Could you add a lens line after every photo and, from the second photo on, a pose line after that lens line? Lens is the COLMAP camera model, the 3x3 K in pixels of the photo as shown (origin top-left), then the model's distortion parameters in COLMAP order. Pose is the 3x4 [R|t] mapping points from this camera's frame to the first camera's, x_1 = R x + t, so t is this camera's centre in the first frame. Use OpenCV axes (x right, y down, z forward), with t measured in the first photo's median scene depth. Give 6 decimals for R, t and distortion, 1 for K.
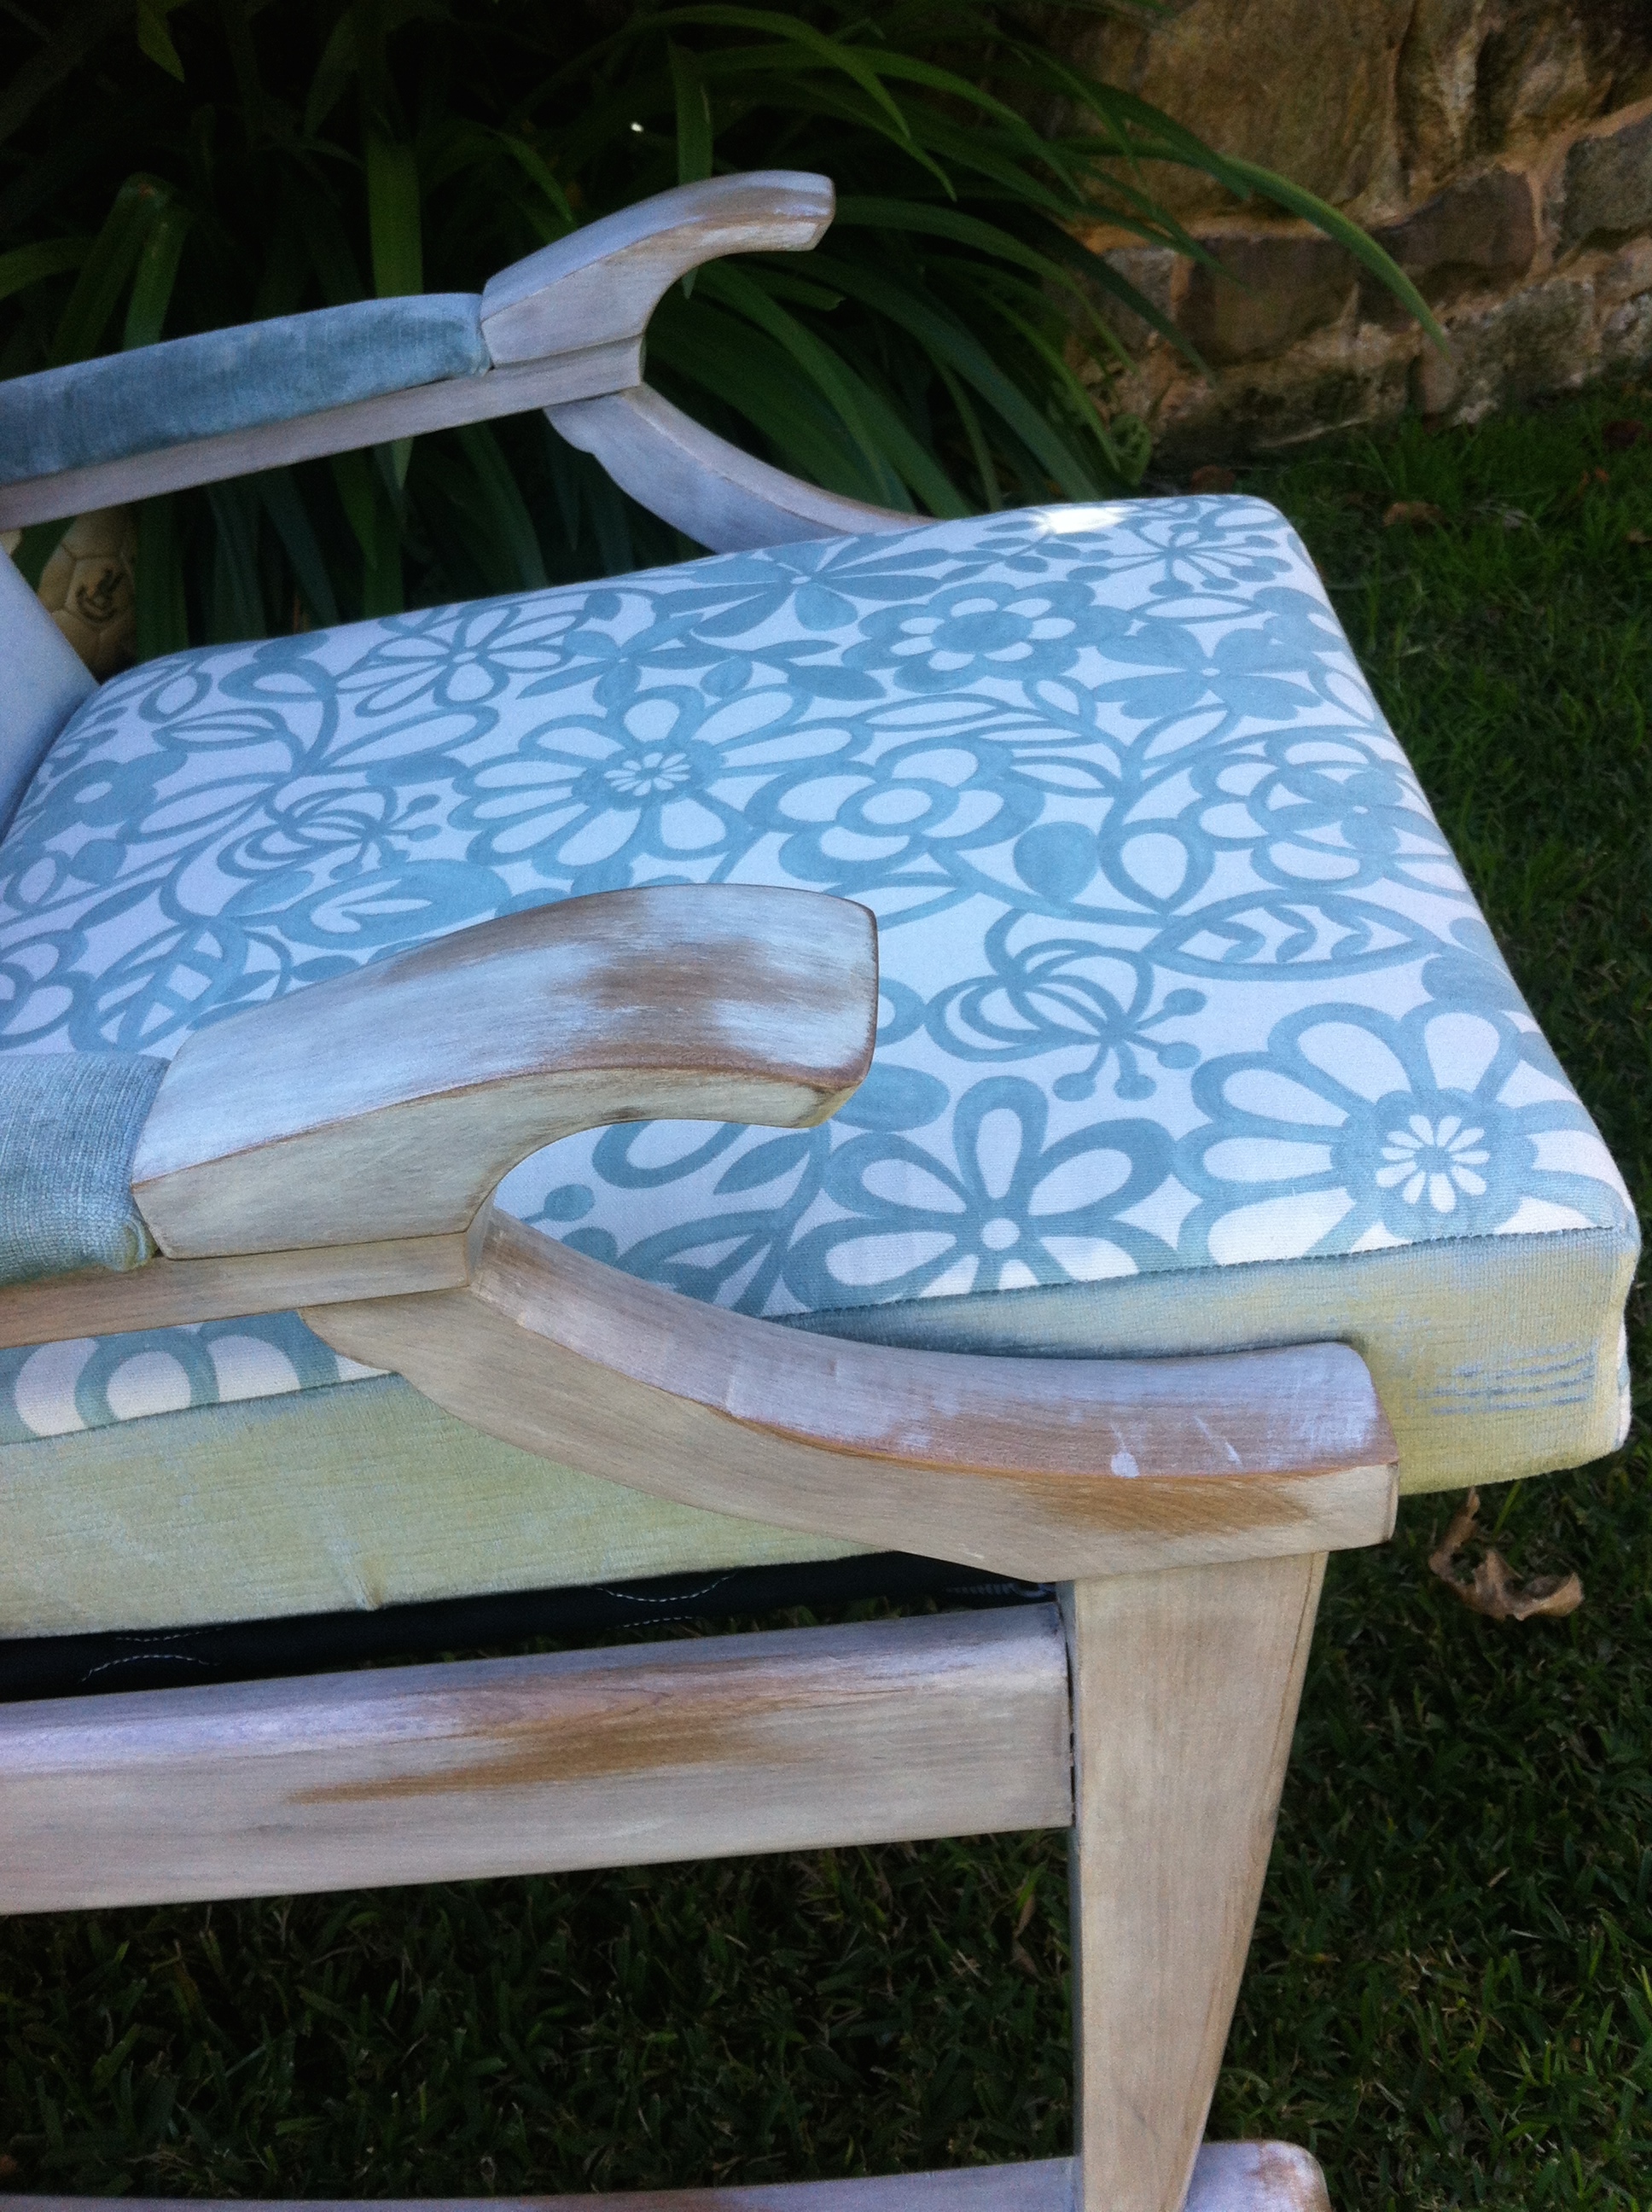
lens RADIAL K [[2119.0, 0, 826.0], [0, 2119.0, 1106.0], [0, 0, 1]] dist [0.127230, -0.382975]
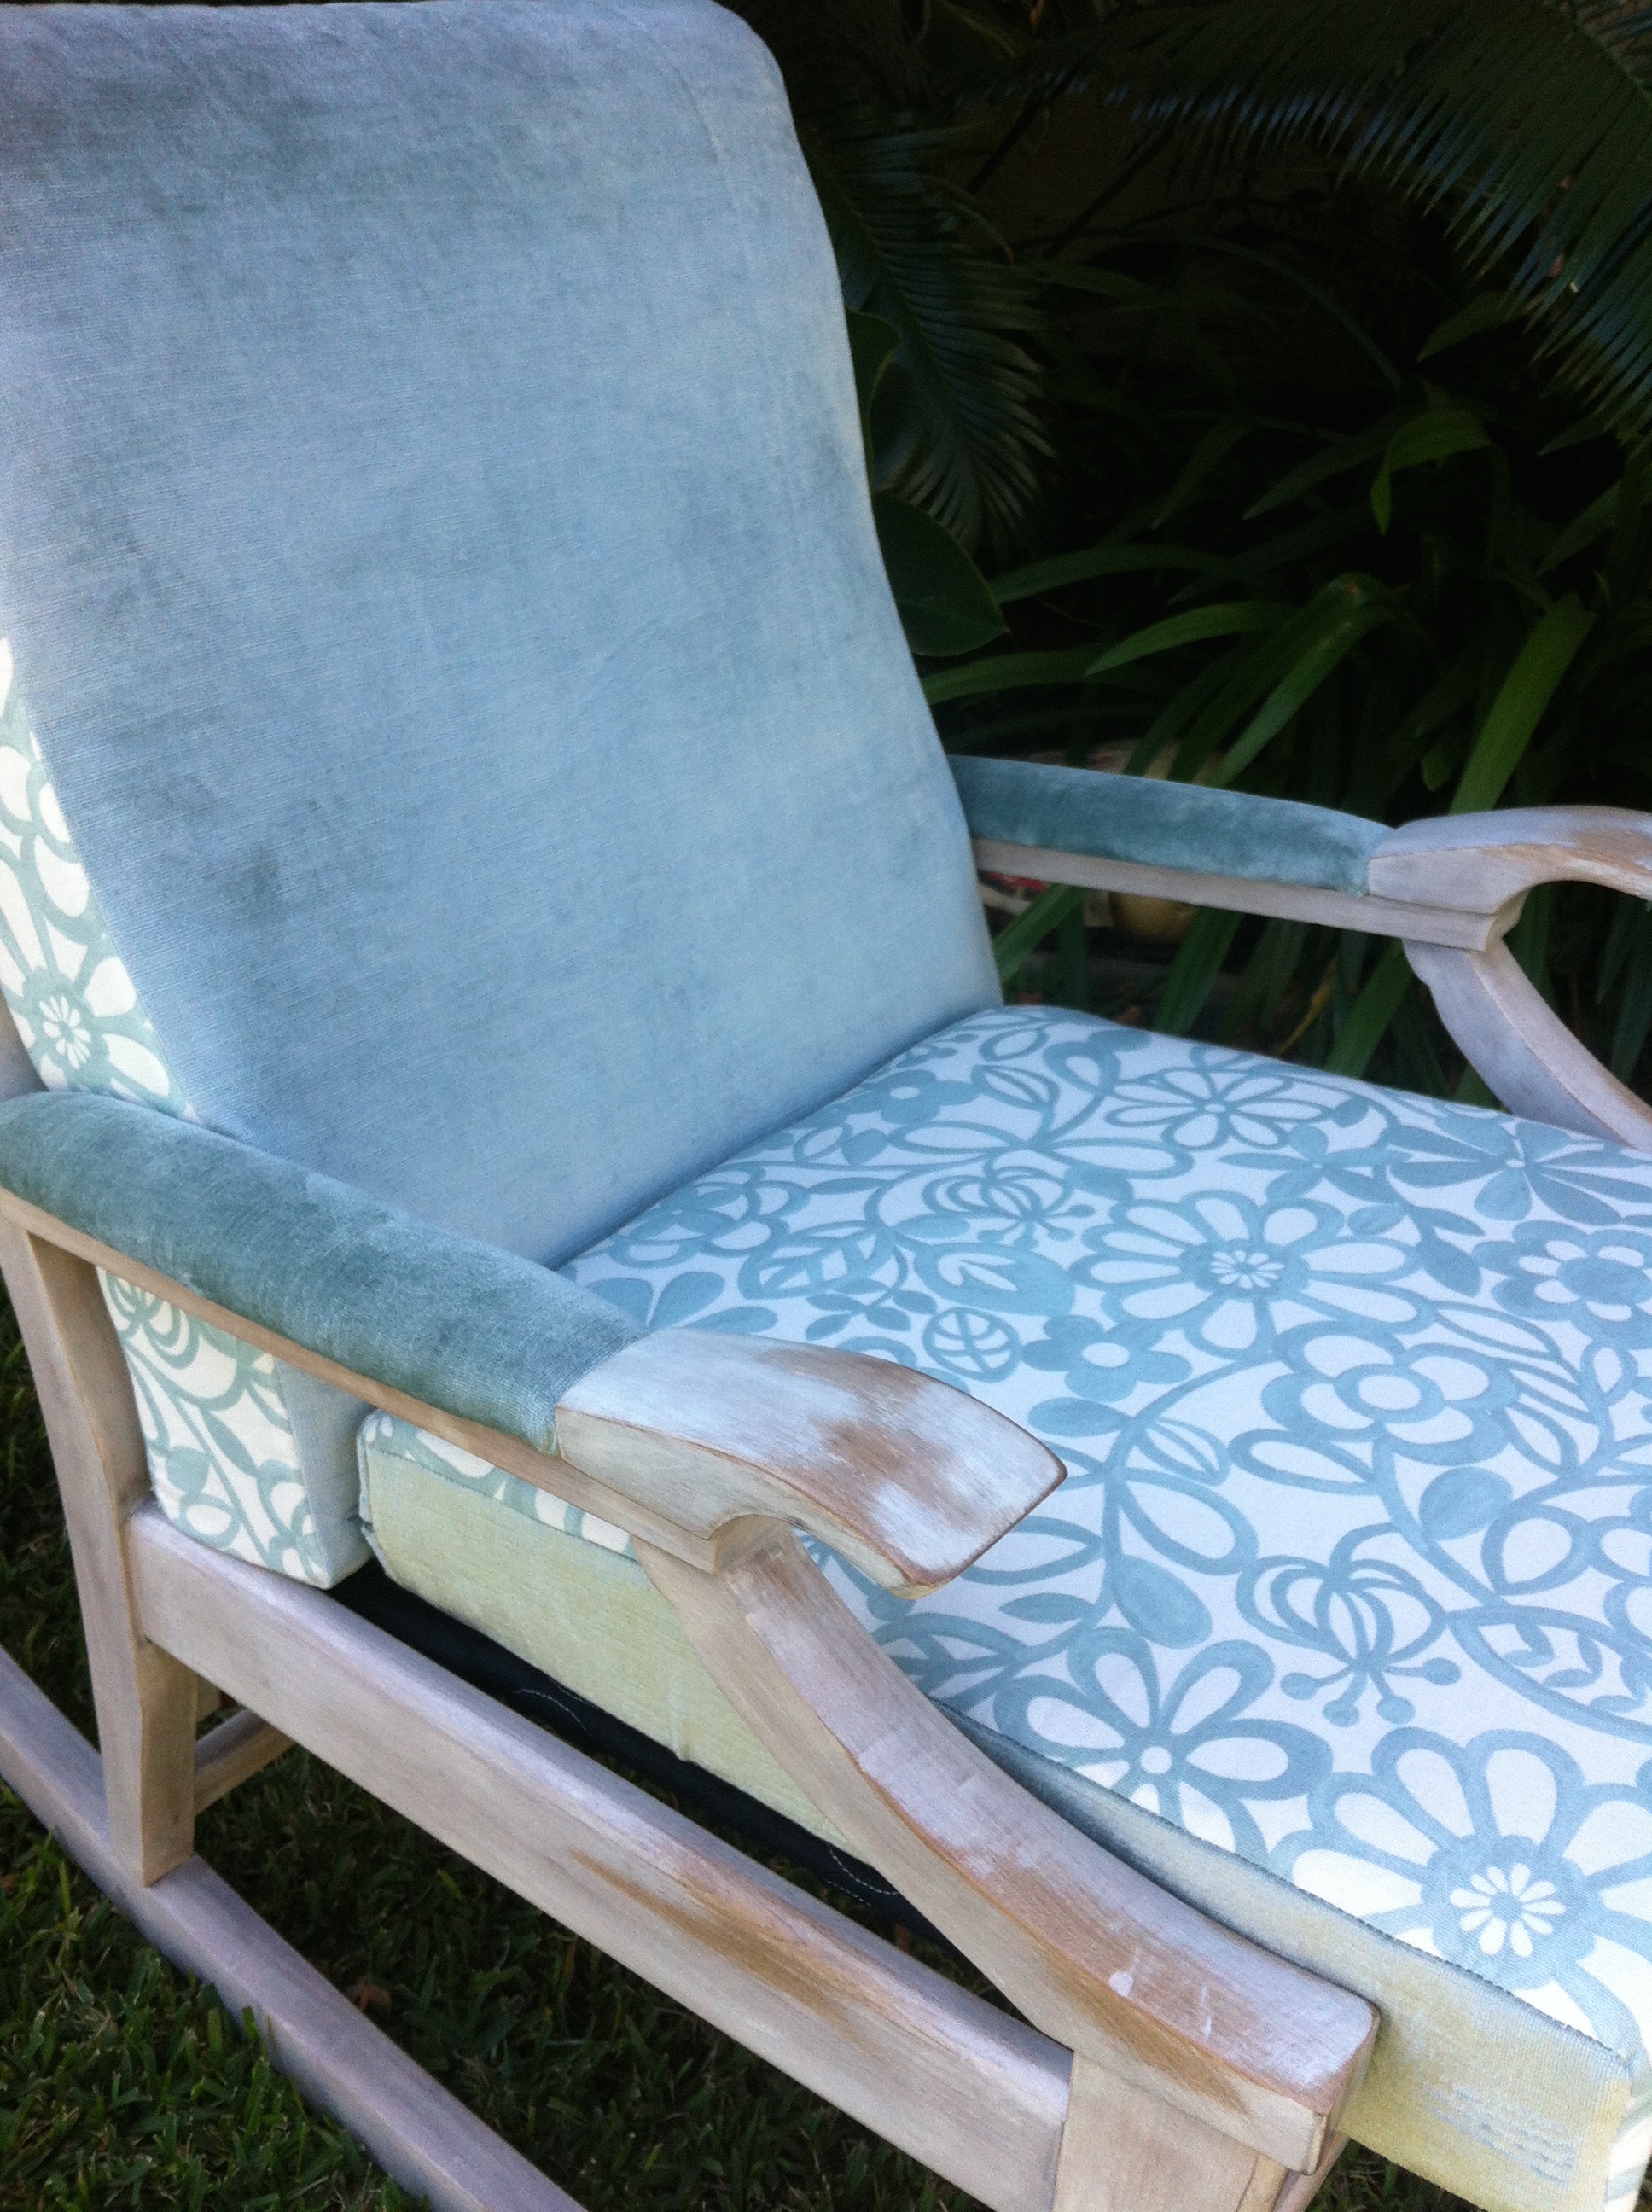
lens RADIAL K [[2119.0, 0, 826.0], [0, 2119.0, 1106.0], [0, 0, 1]] dist [0.127230, -0.382975]
pose [[0.780182, 0.393781, -0.486057, 0.295431], [-0.443208, 0.896298, 0.014736, -0.161549], [0.441455, 0.203927, 0.873803, -0.174152]]
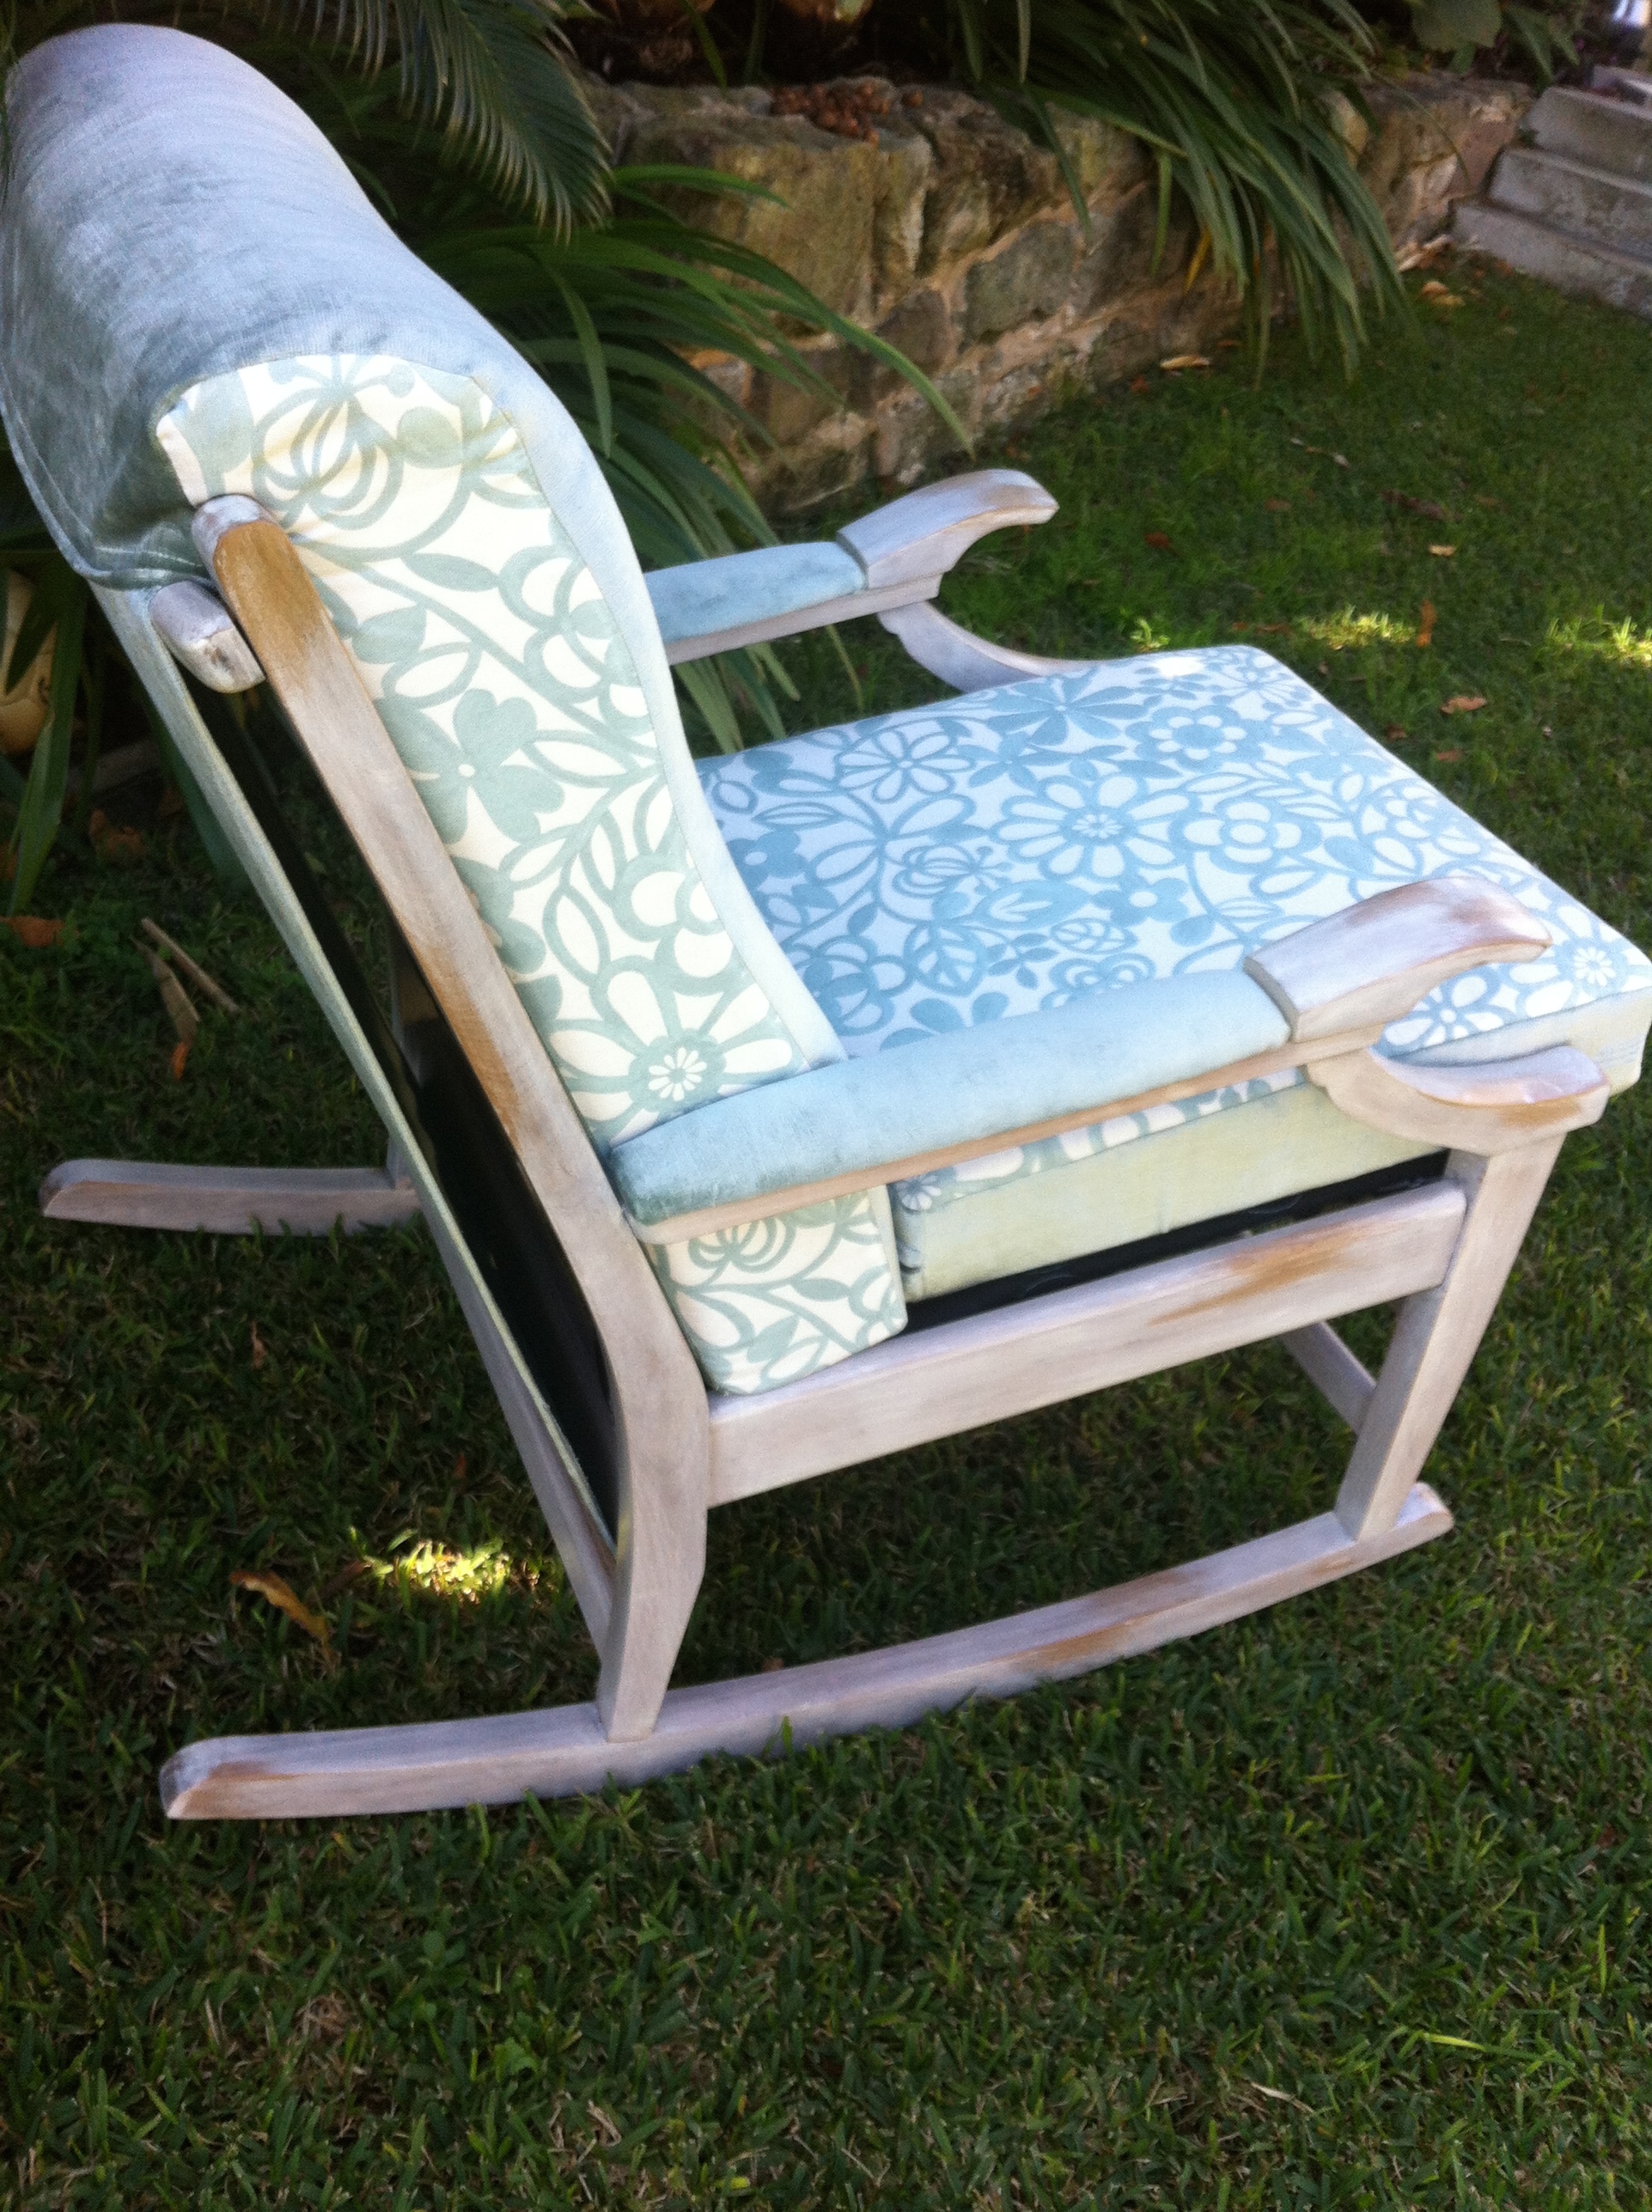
lens RADIAL K [[2119.0, 0, 826.0], [0, 2119.0, 1106.0], [0, 0, 1]] dist [0.127230, -0.382975]
pose [[0.915987, -0.125052, 0.381222, -1.139827], [0.116843, 0.992144, 0.044706, -0.021117], [-0.383818, 0.003593, 0.923402, -0.719905]]
